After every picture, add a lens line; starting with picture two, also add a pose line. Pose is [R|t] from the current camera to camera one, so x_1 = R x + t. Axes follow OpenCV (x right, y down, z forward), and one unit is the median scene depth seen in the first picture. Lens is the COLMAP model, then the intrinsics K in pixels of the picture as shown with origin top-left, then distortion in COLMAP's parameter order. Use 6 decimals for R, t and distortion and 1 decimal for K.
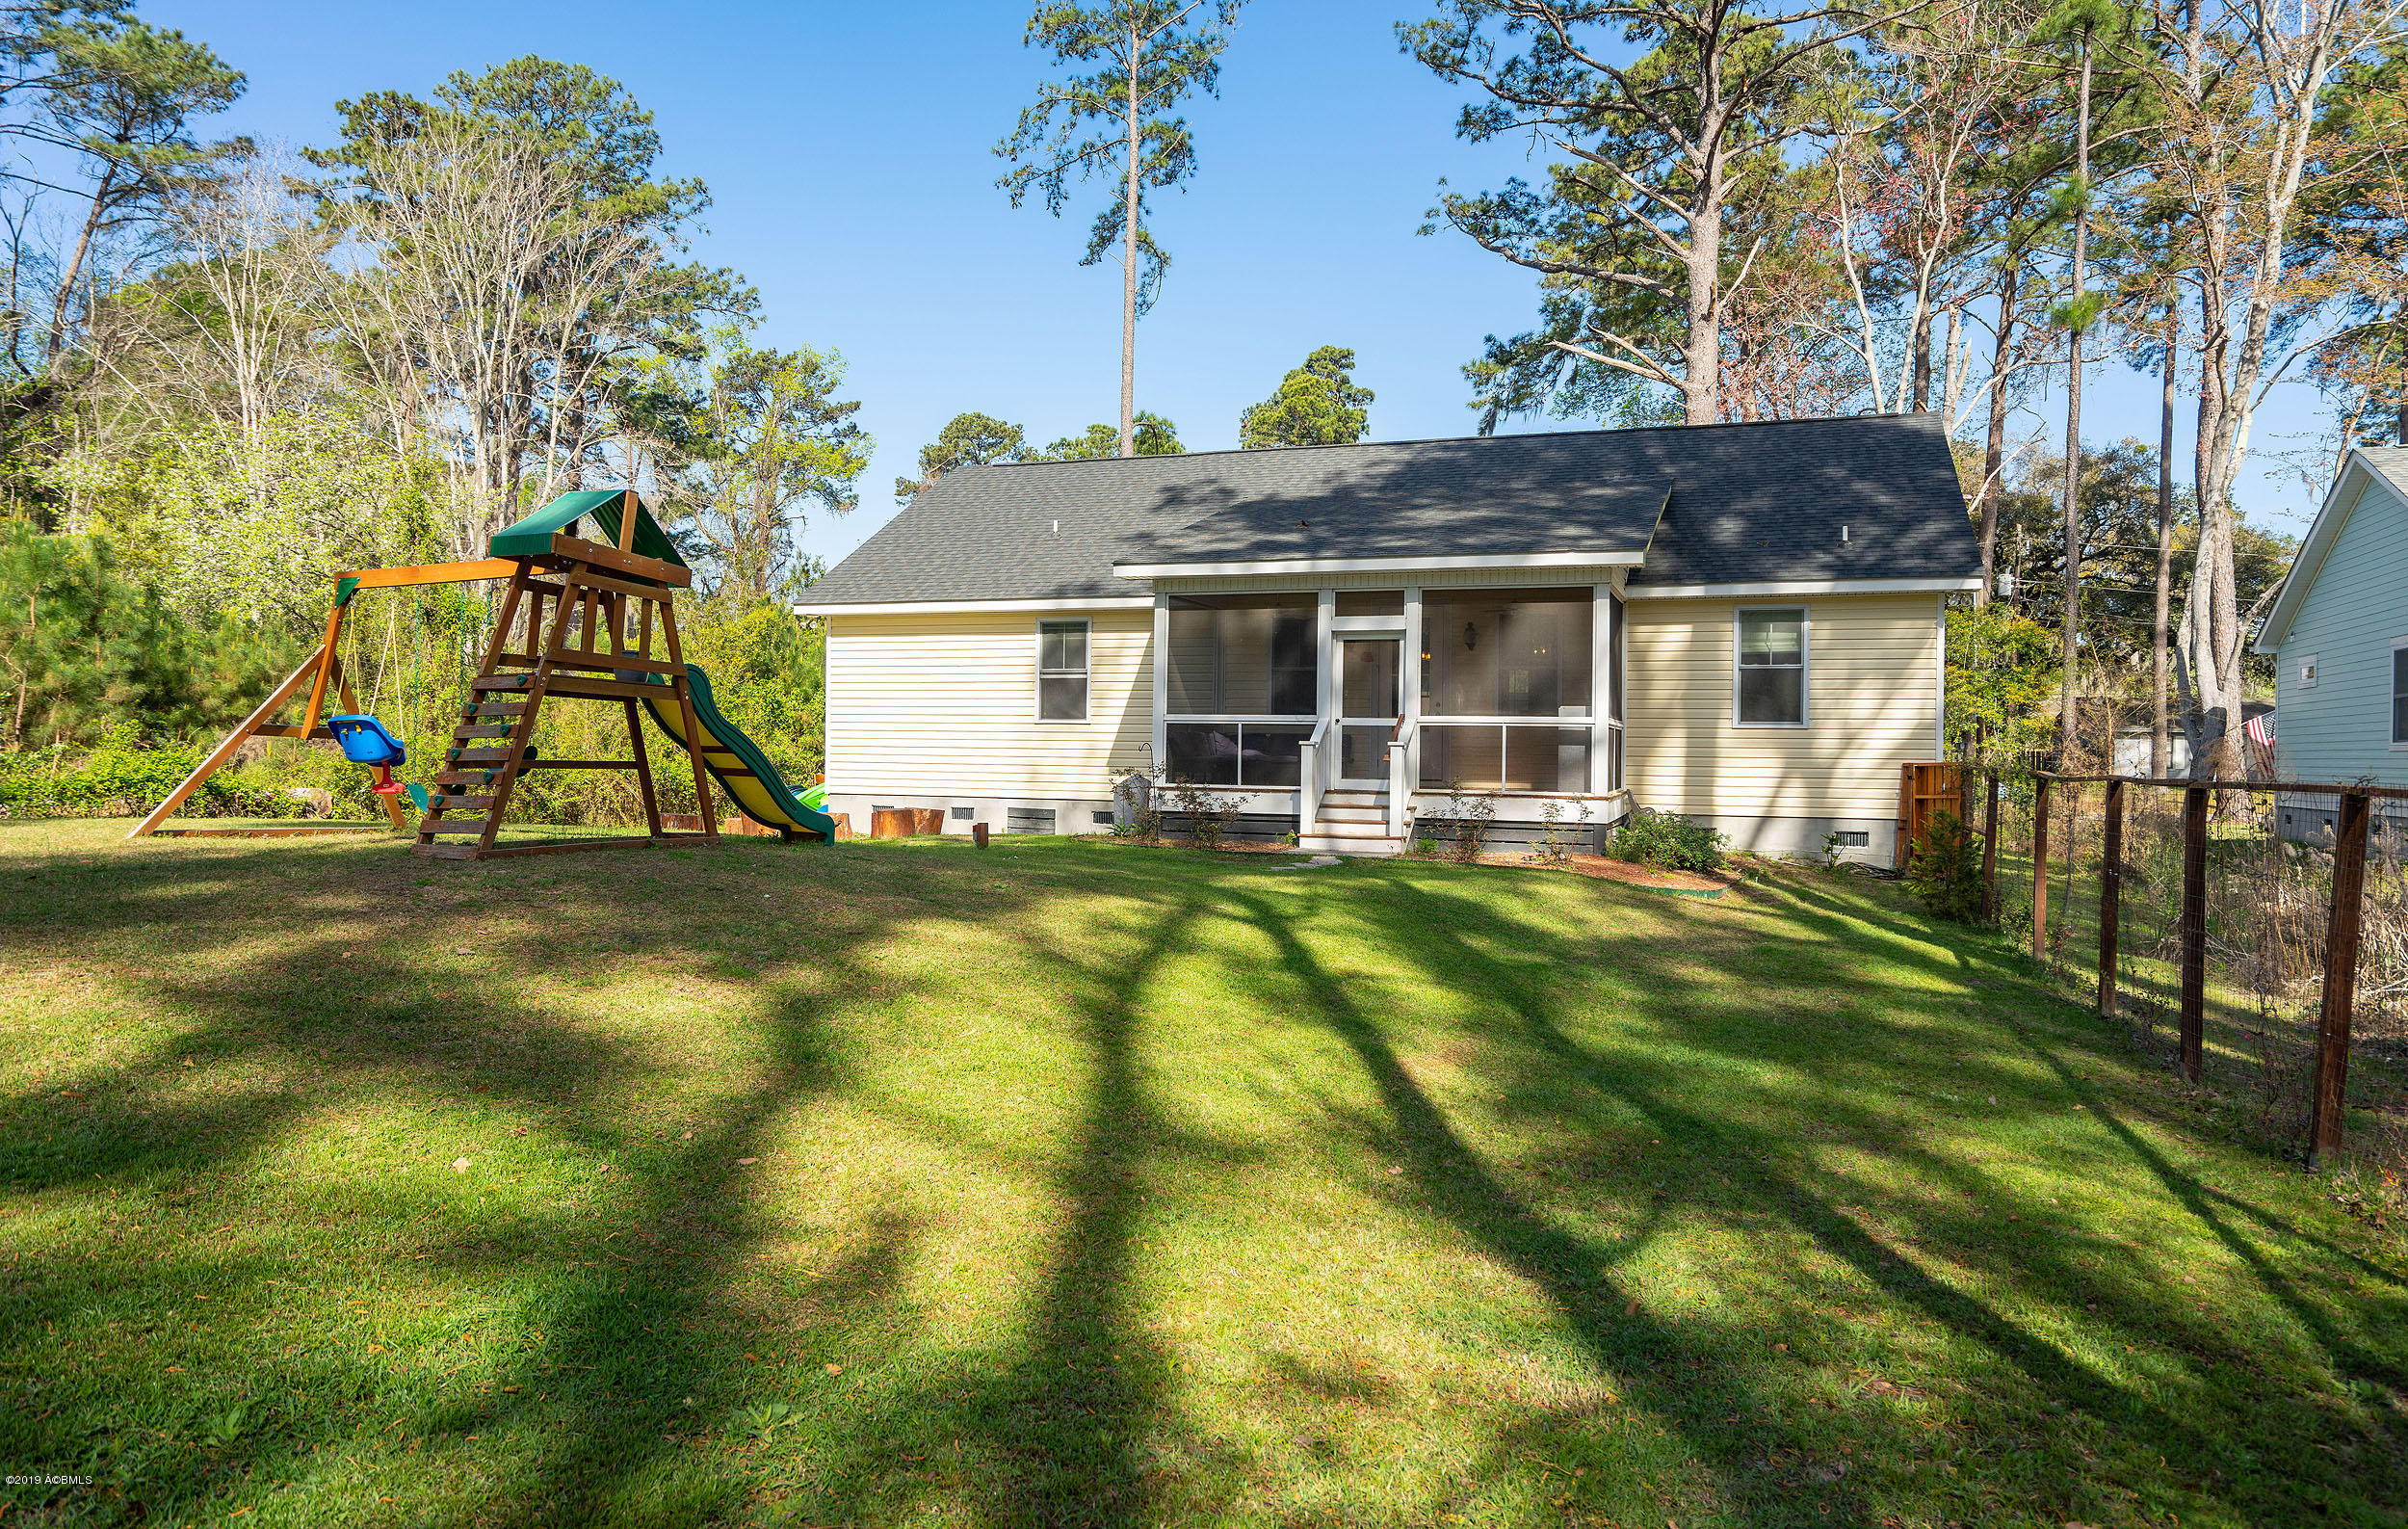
lens RADIAL K [[1580.9, 0, 1204.0], [0, 1580.9, 764.5], [0, 0, 1]] dist [-0.034138, 0.000569]
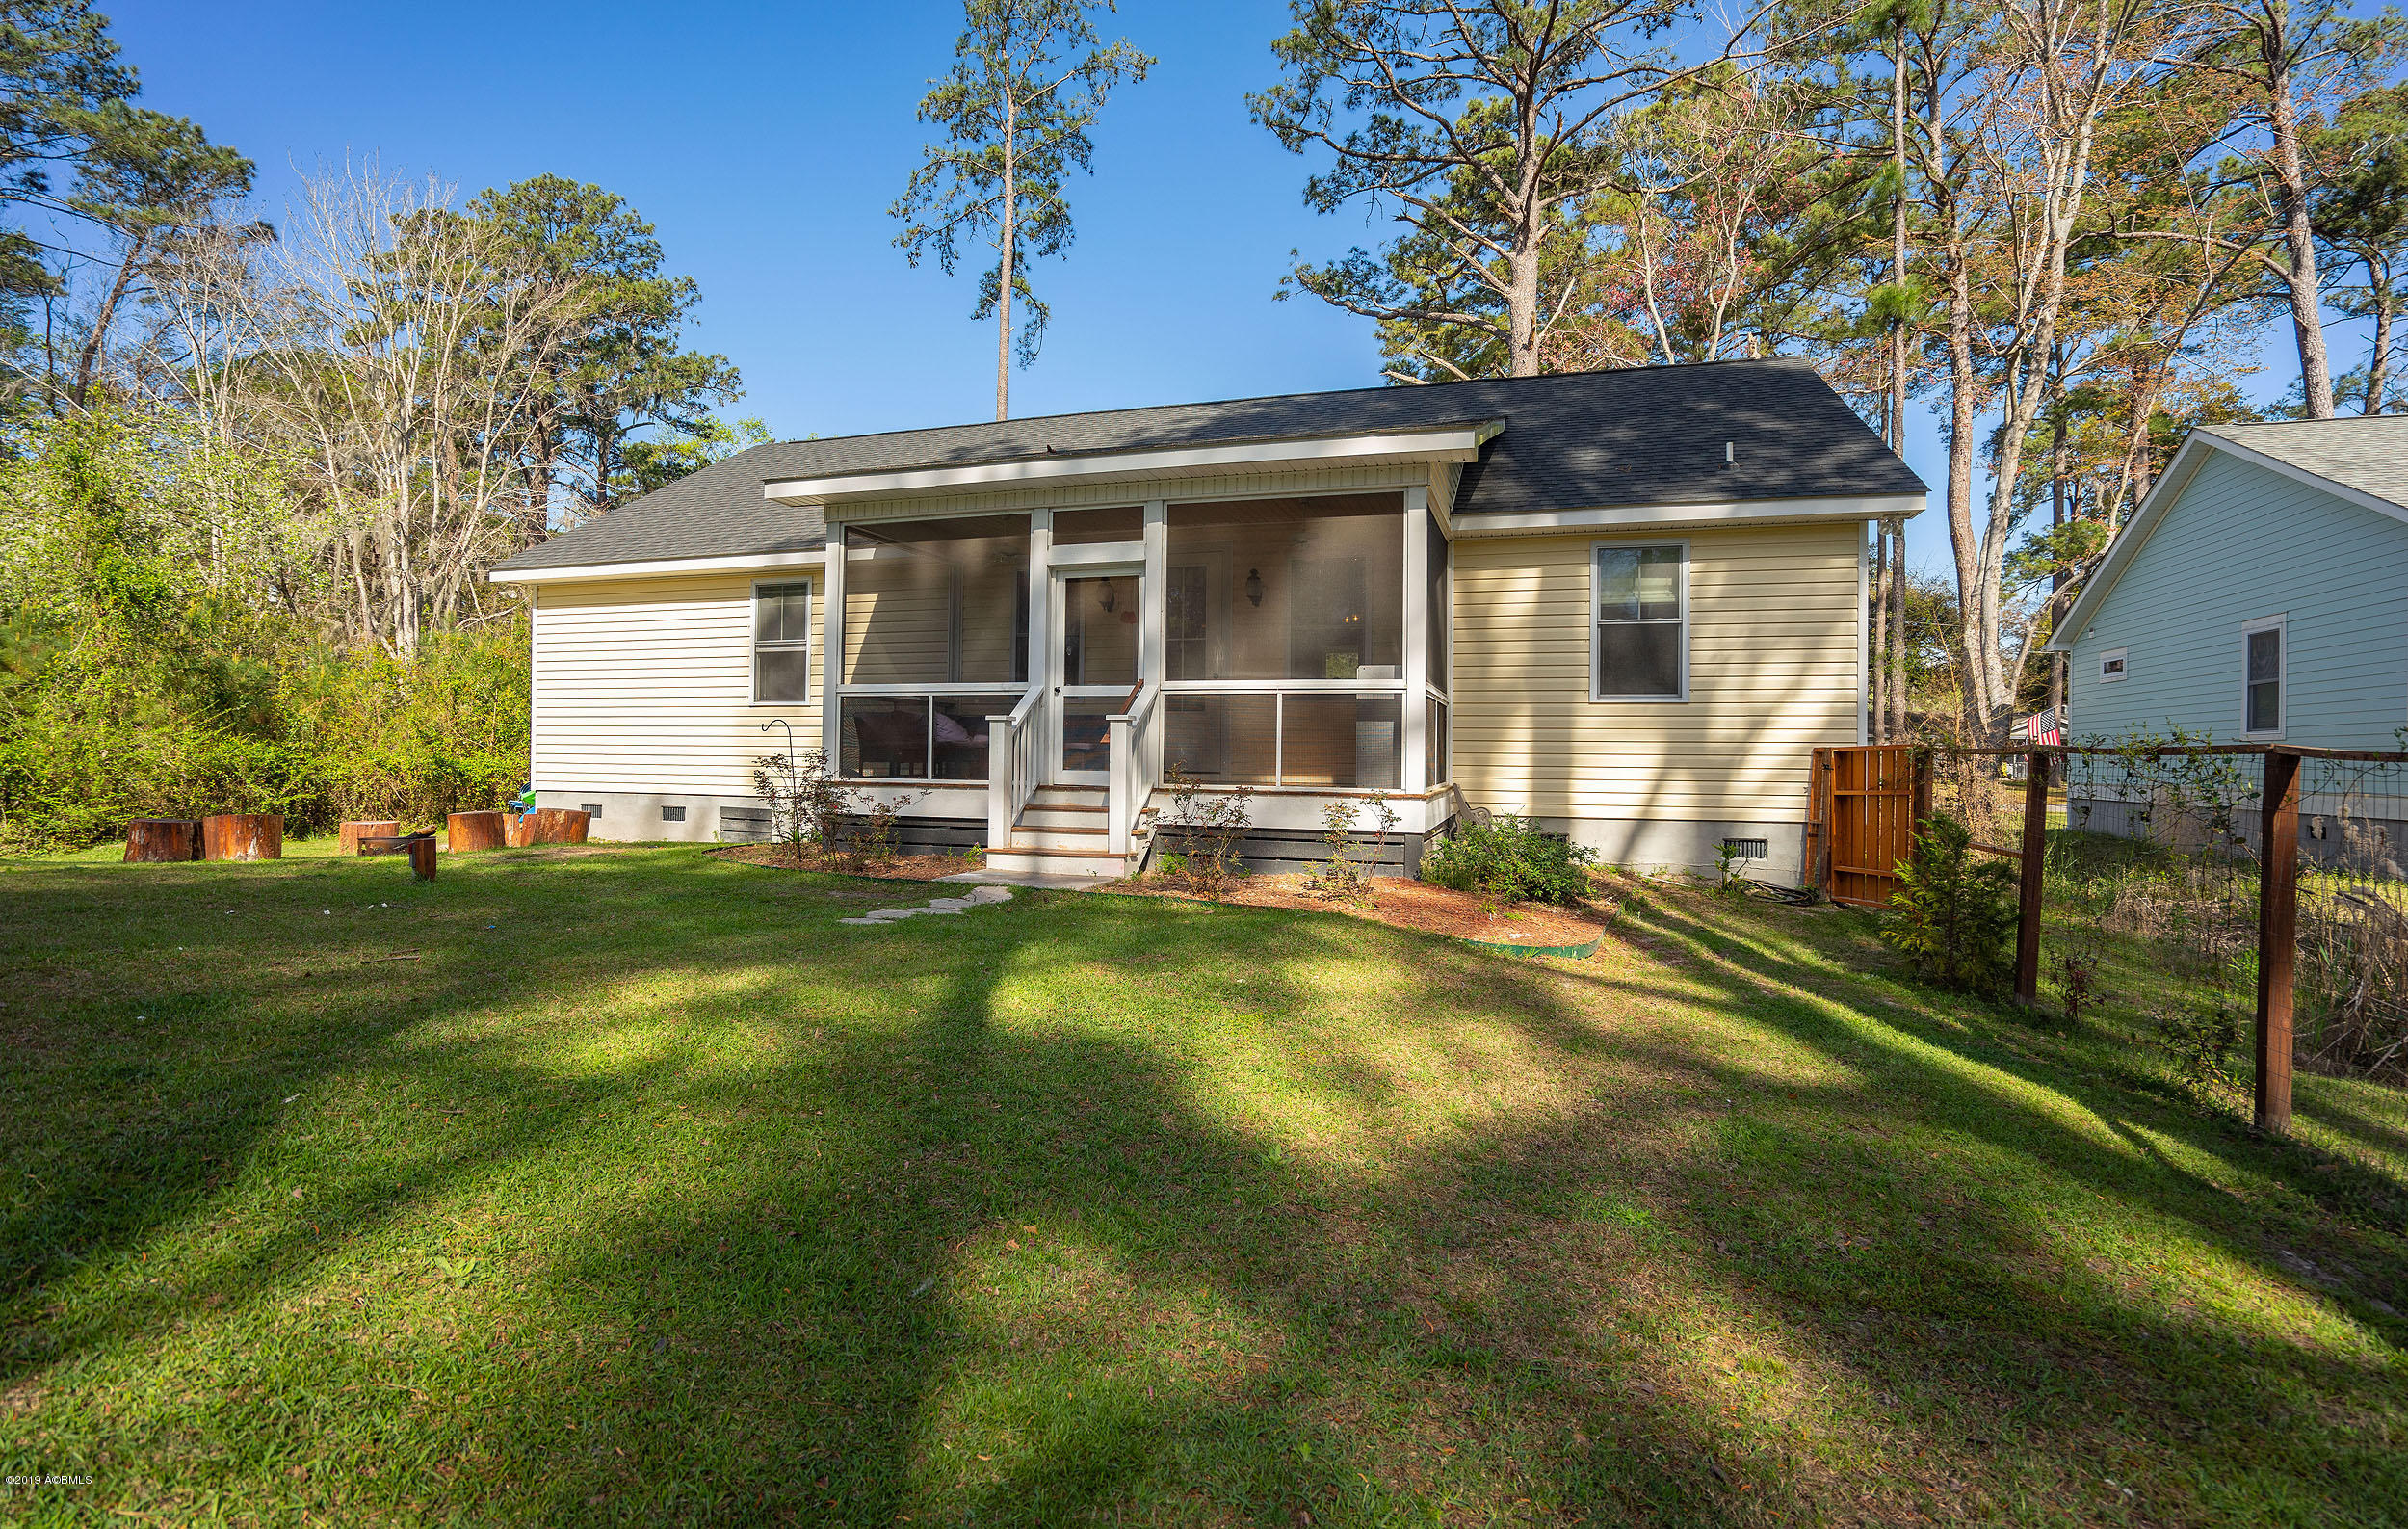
lens RADIAL K [[1108.5, 0, 1201.8], [0, 1108.5, 748.4], [0, 0, 1]] dist [-0.043348, -0.000037]
pose [[0.999456, -0.002131, 0.032916, 0.129445], [0.002668, 0.999864, -0.016279, 0.007089], [-0.032876, 0.016358, 0.999326, 0.471183]]
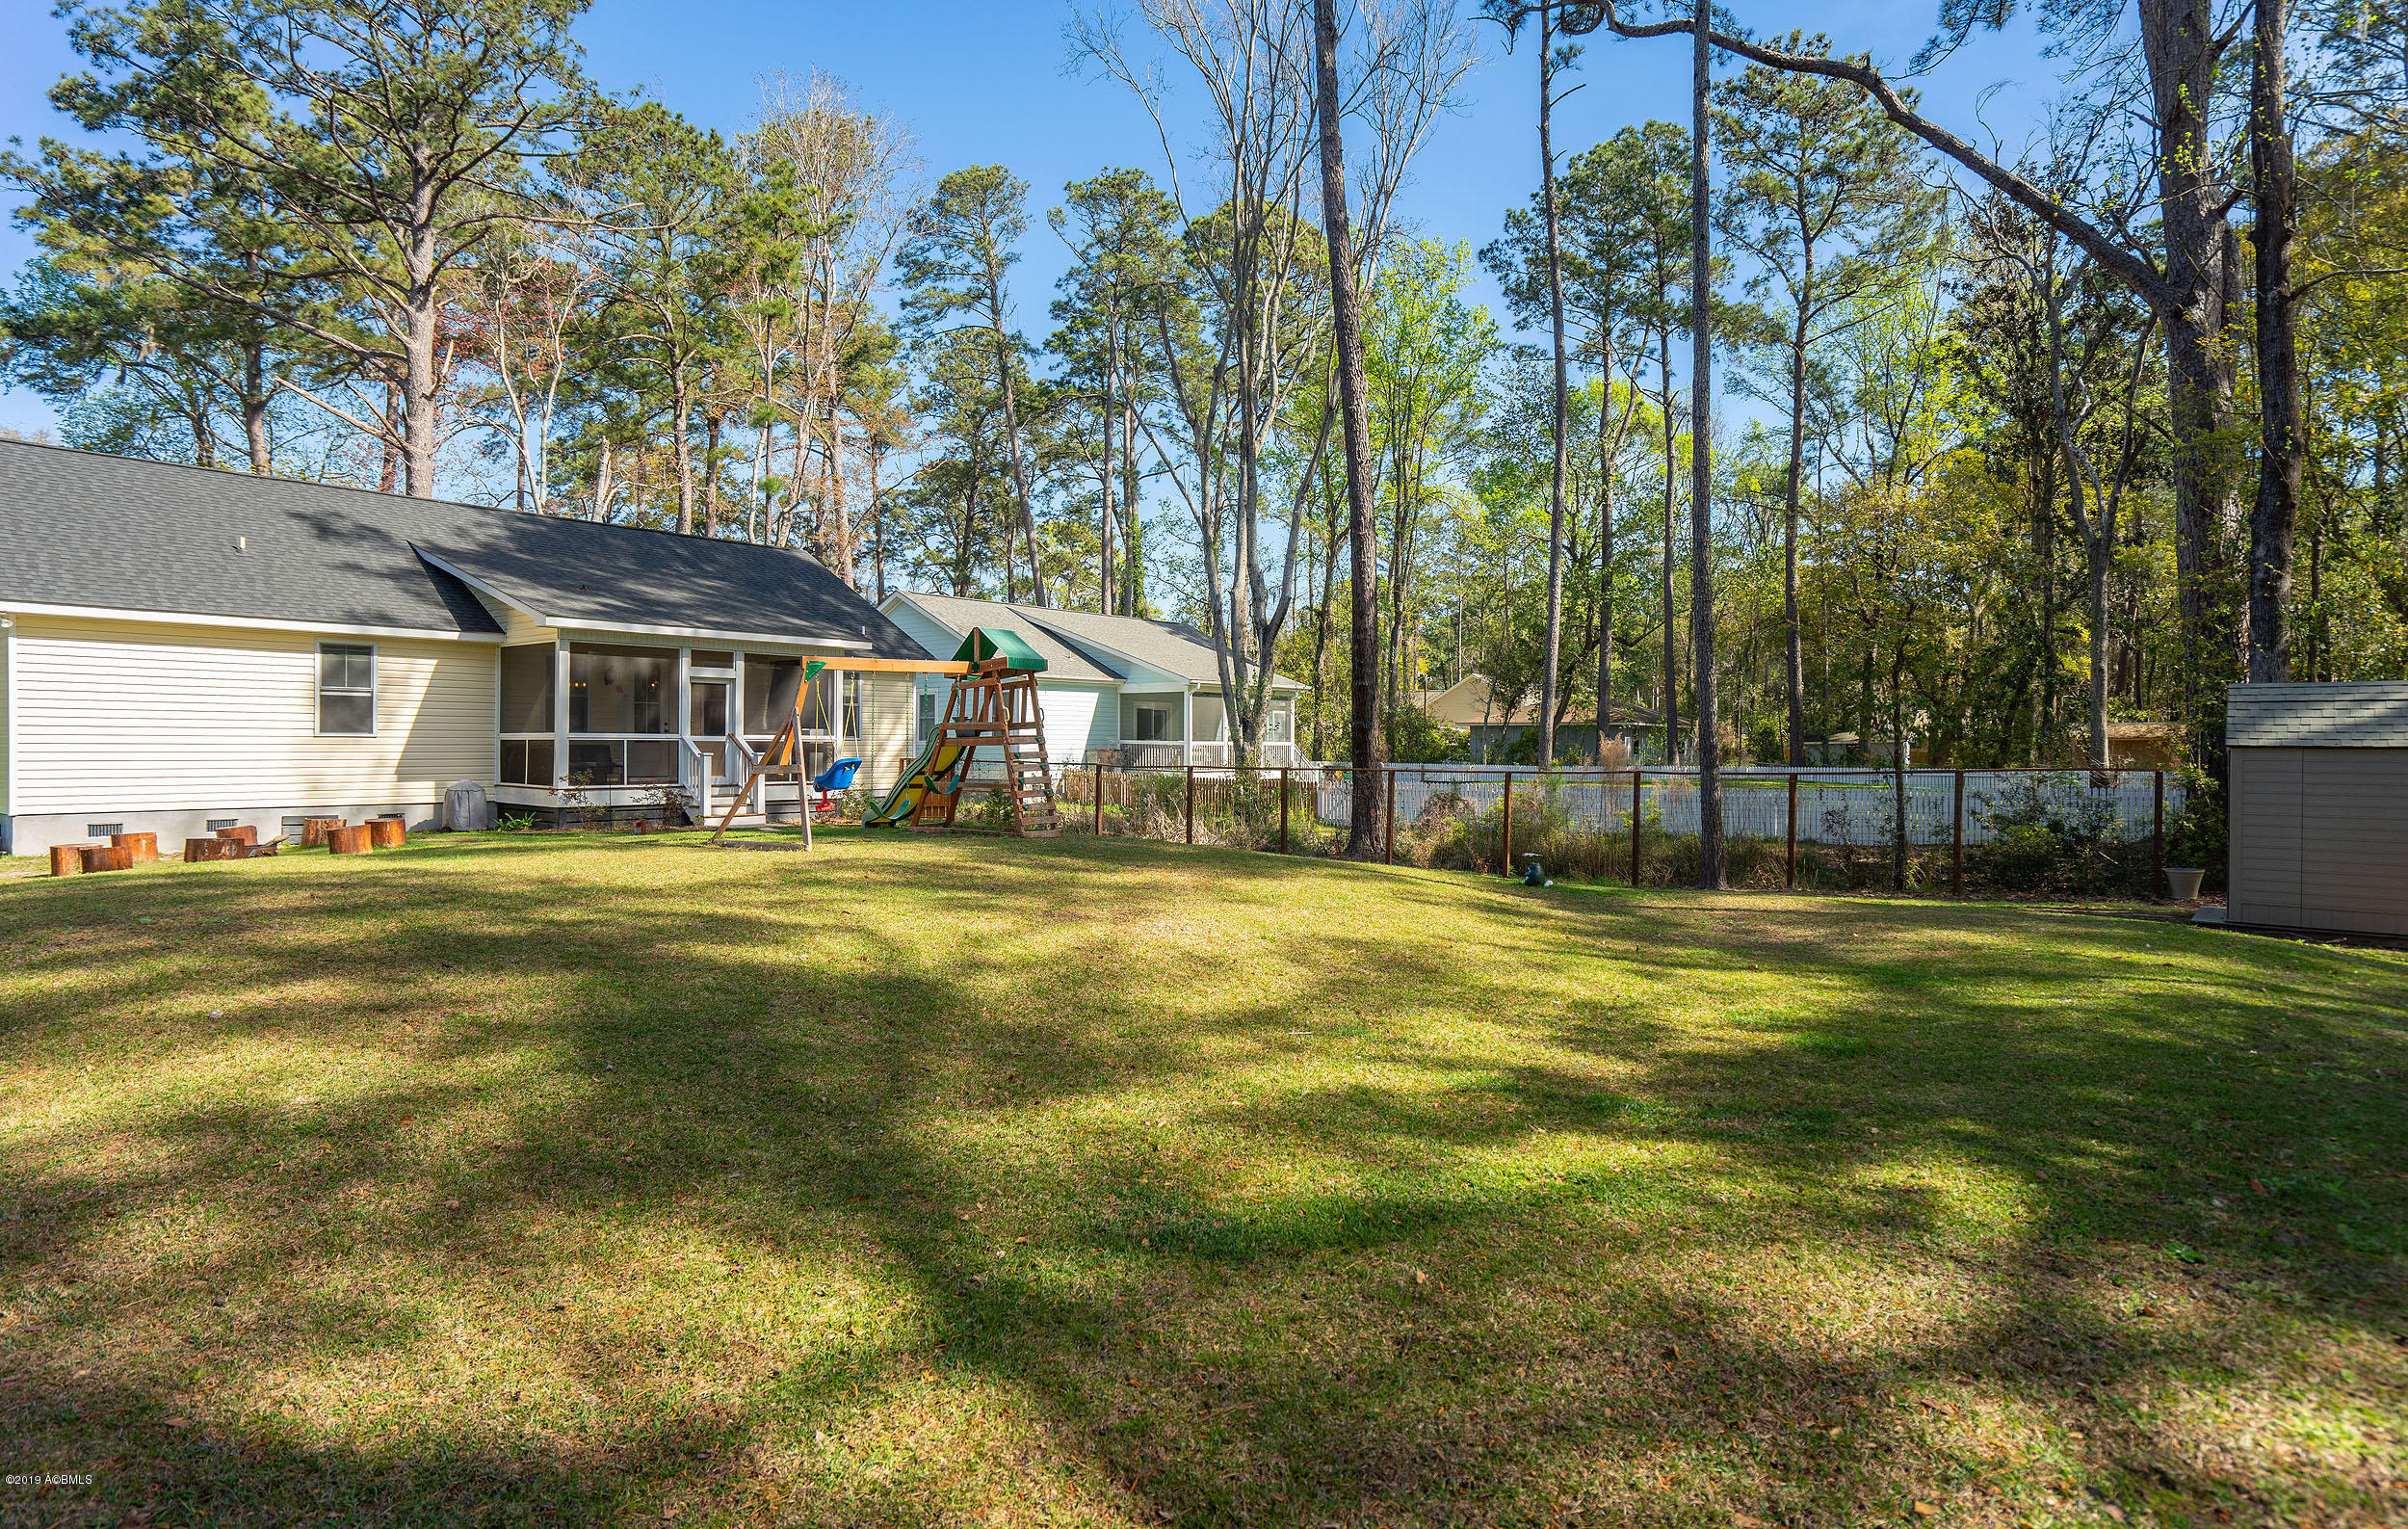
lens RADIAL K [[1324.5, 0, 1204.0], [0, 1324.5, 764.5], [0, 0, 1]] dist [-0.000172, -0.000083]
pose [[0.321685, -0.023249, 0.946561, -0.883397], [0.005683, 0.999728, 0.022624, -0.027375], [-0.946830, -0.001899, 0.321729, 0.152646]]
